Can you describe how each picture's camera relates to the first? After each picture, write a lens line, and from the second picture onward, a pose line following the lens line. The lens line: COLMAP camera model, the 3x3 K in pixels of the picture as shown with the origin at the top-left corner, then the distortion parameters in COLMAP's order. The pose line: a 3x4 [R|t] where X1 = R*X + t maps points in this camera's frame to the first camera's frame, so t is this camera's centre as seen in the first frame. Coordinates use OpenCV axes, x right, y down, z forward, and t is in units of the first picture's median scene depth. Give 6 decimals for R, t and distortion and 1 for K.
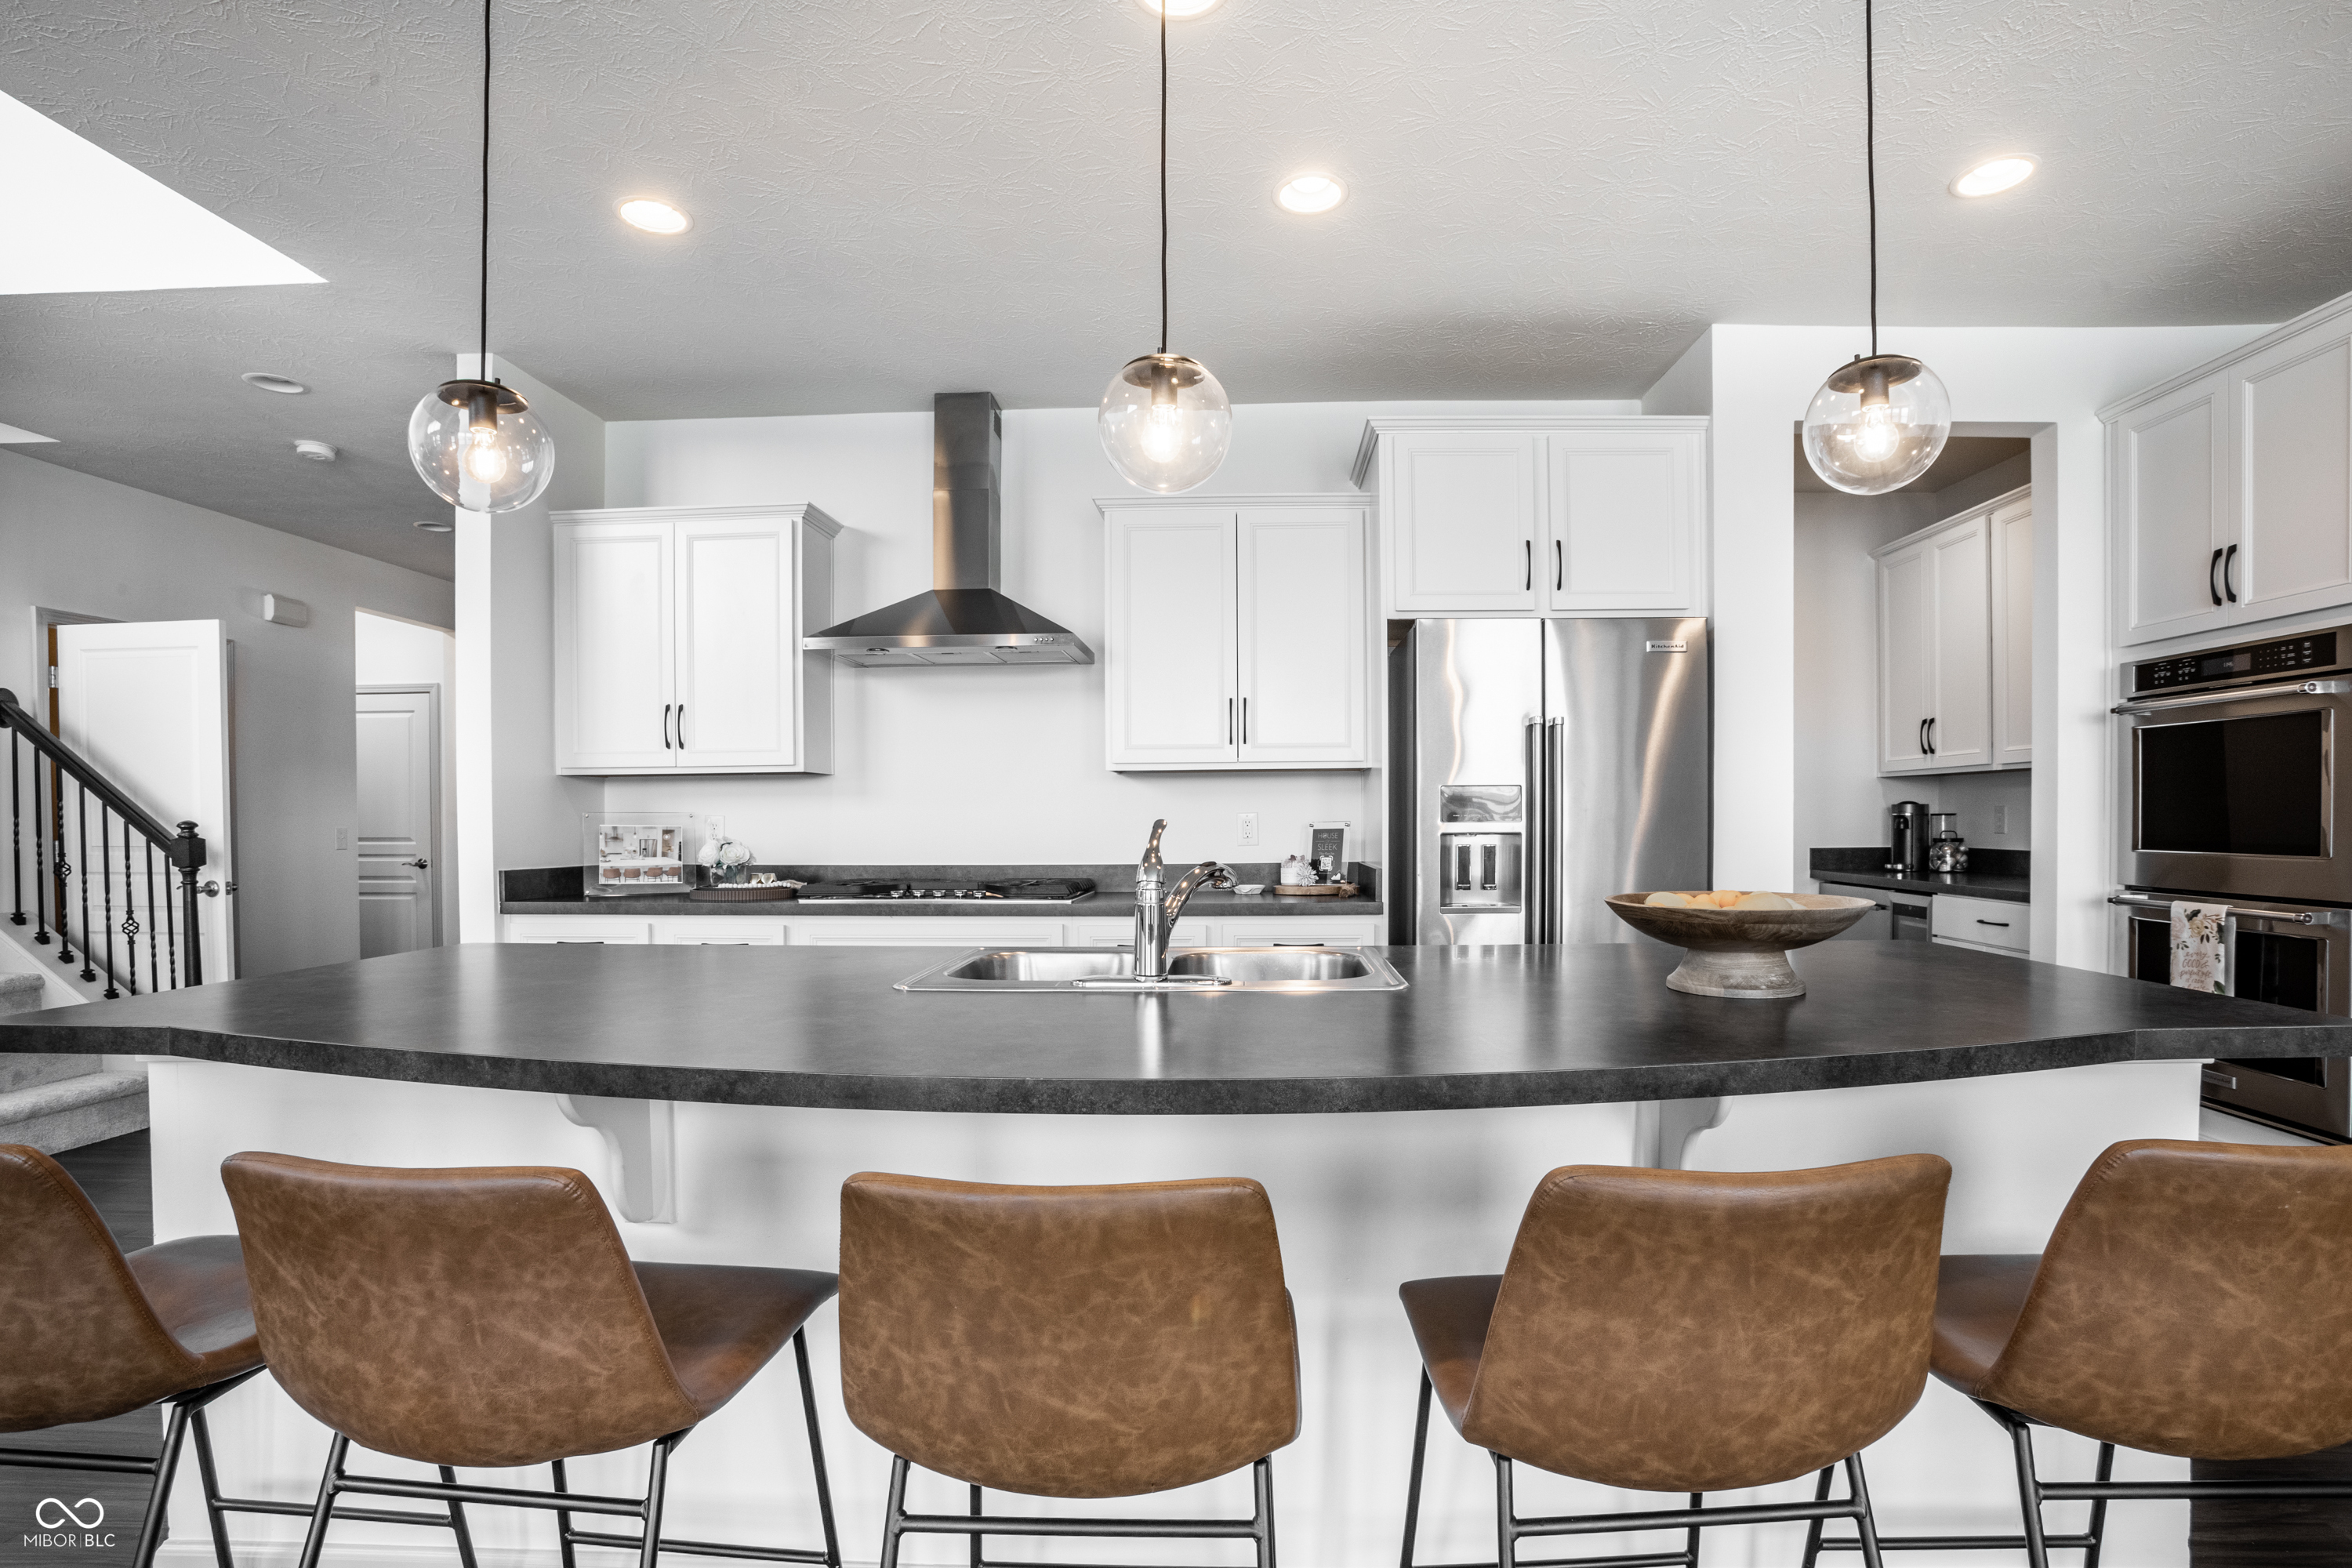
lens RADIAL K [[1093.3, 0, 1177.6], [0, 1093.3, 815.9], [0, 0, 1]] dist [-0.061324, 0.000289]
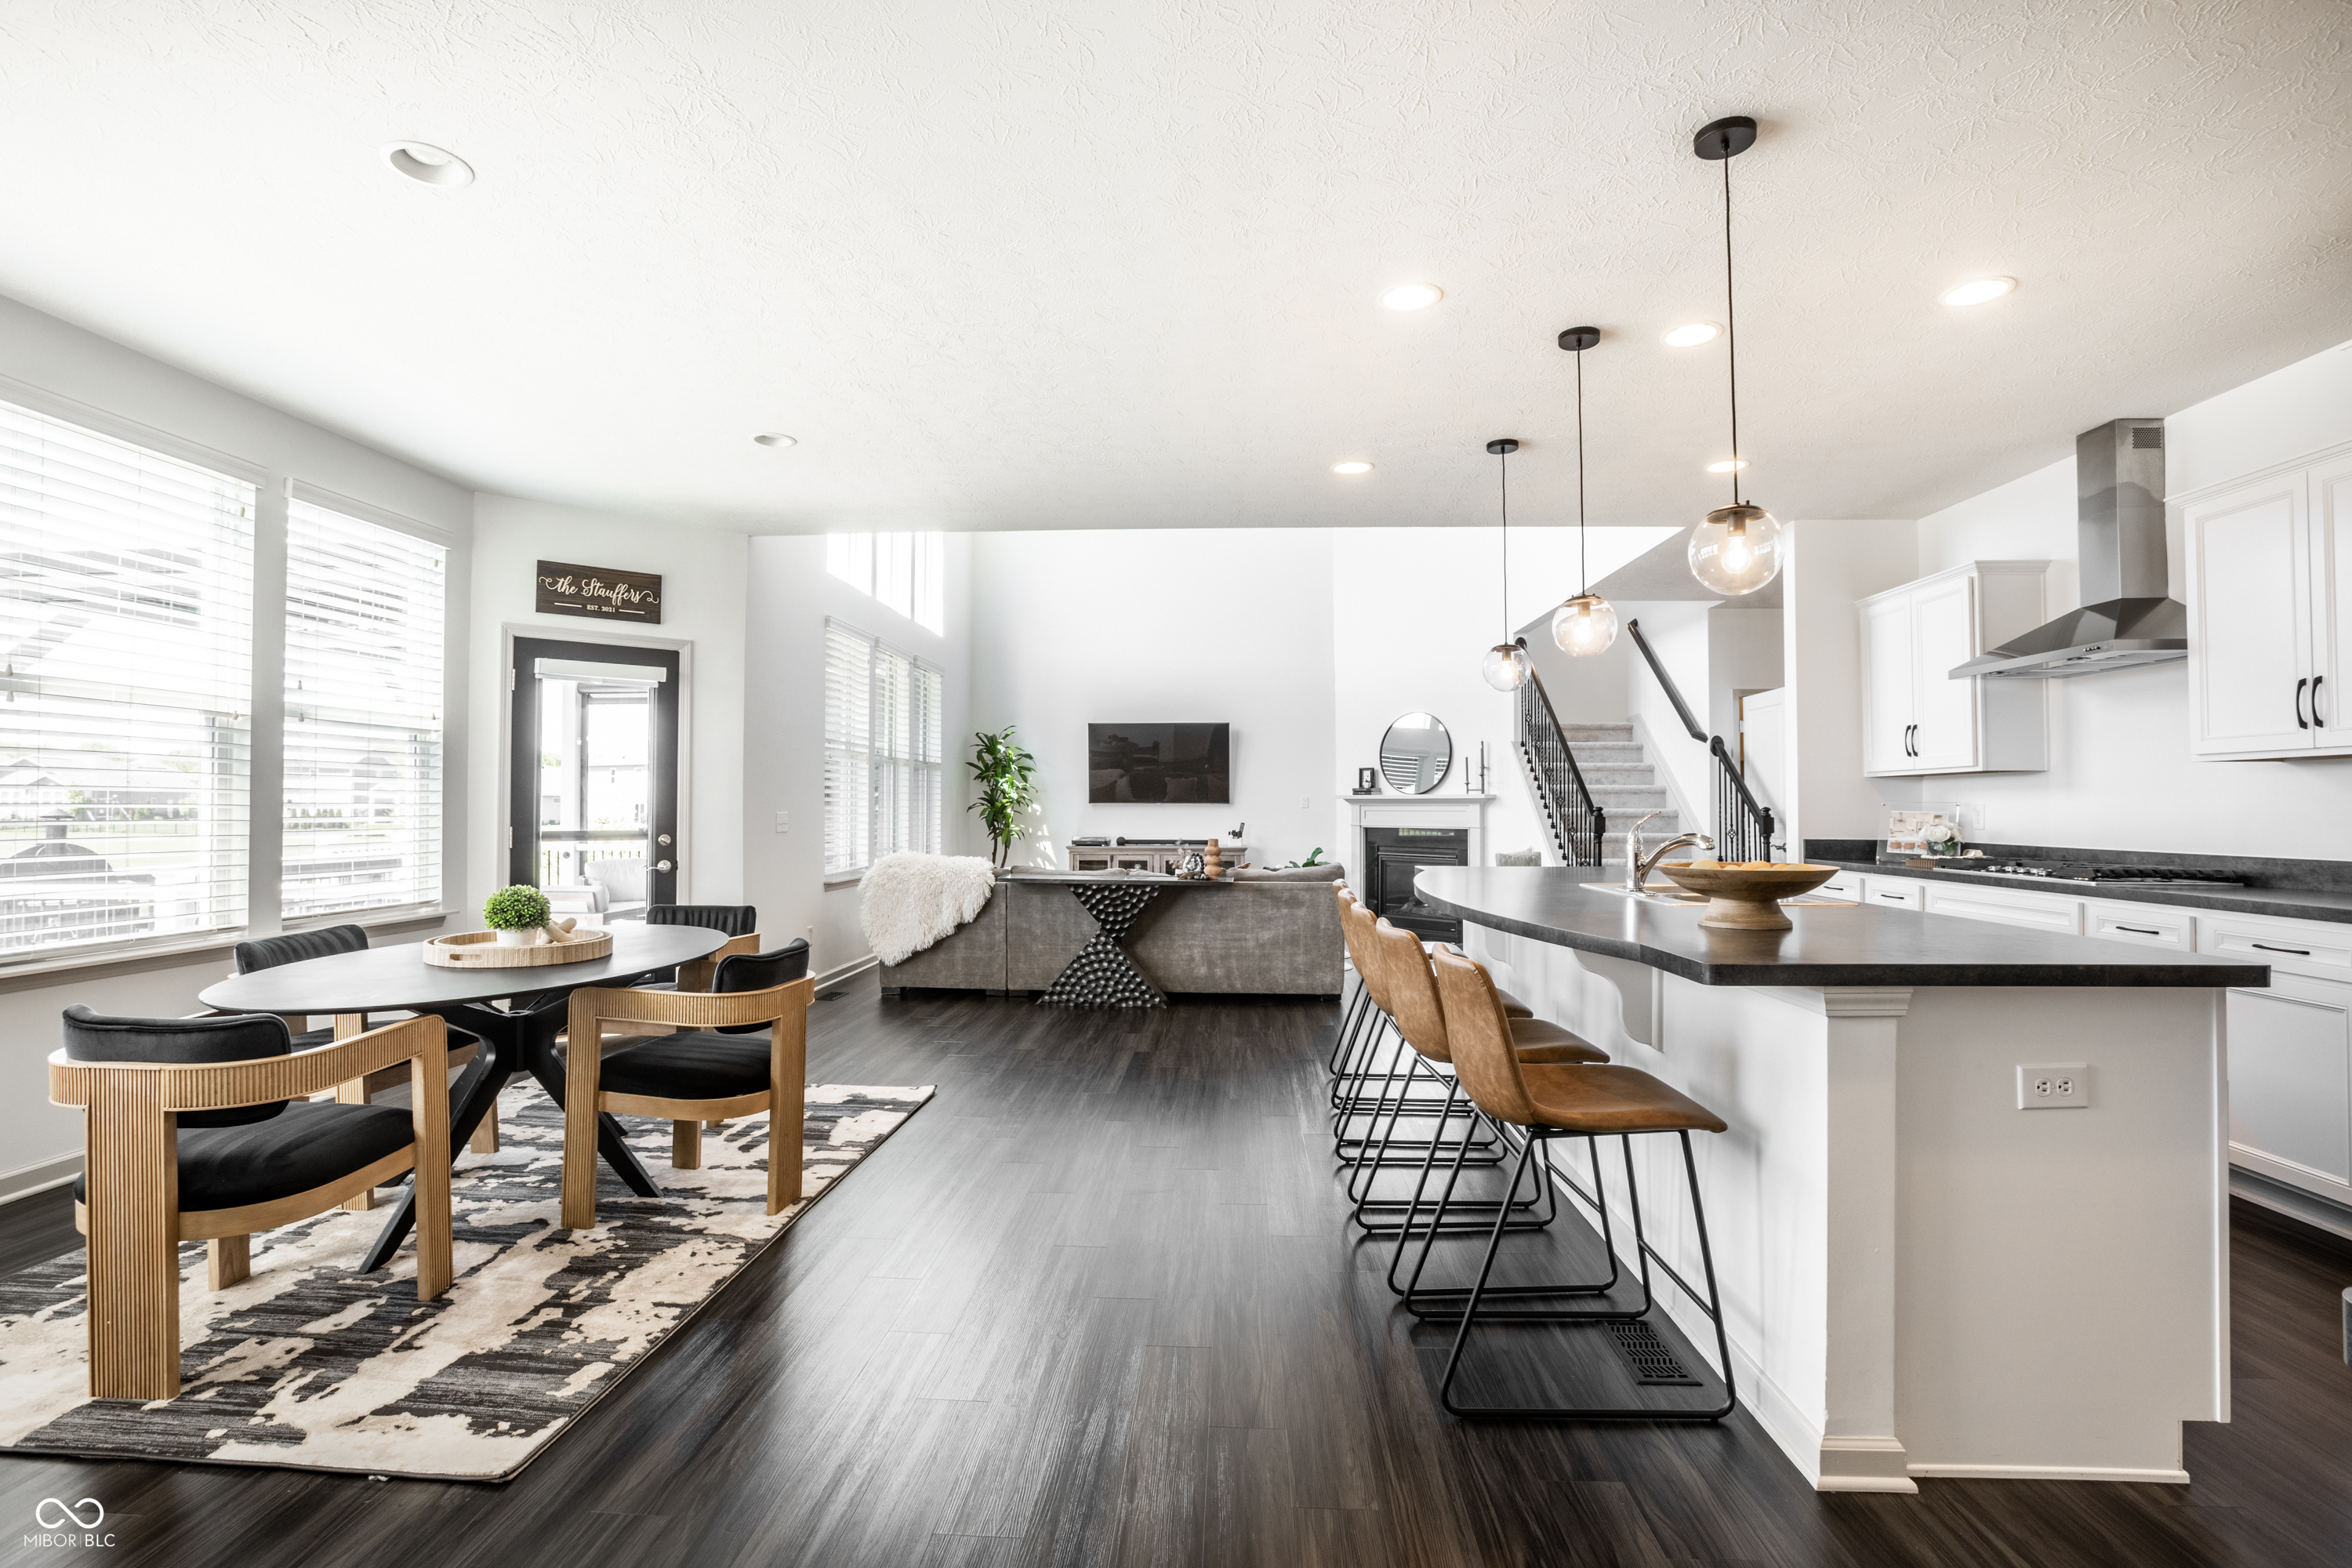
lens RADIAL K [[1074.9, 0, 1176.0], [0, 1074.9, 784.0], [0, 0, 1]] dist [-0.059561, 0.000208]
pose [[0.007616, -0.014620, -0.999864, 0.866476], [0.005603, 0.999878, -0.014577, -0.013402], [0.999955, -0.005491, 0.007697, 0.033613]]
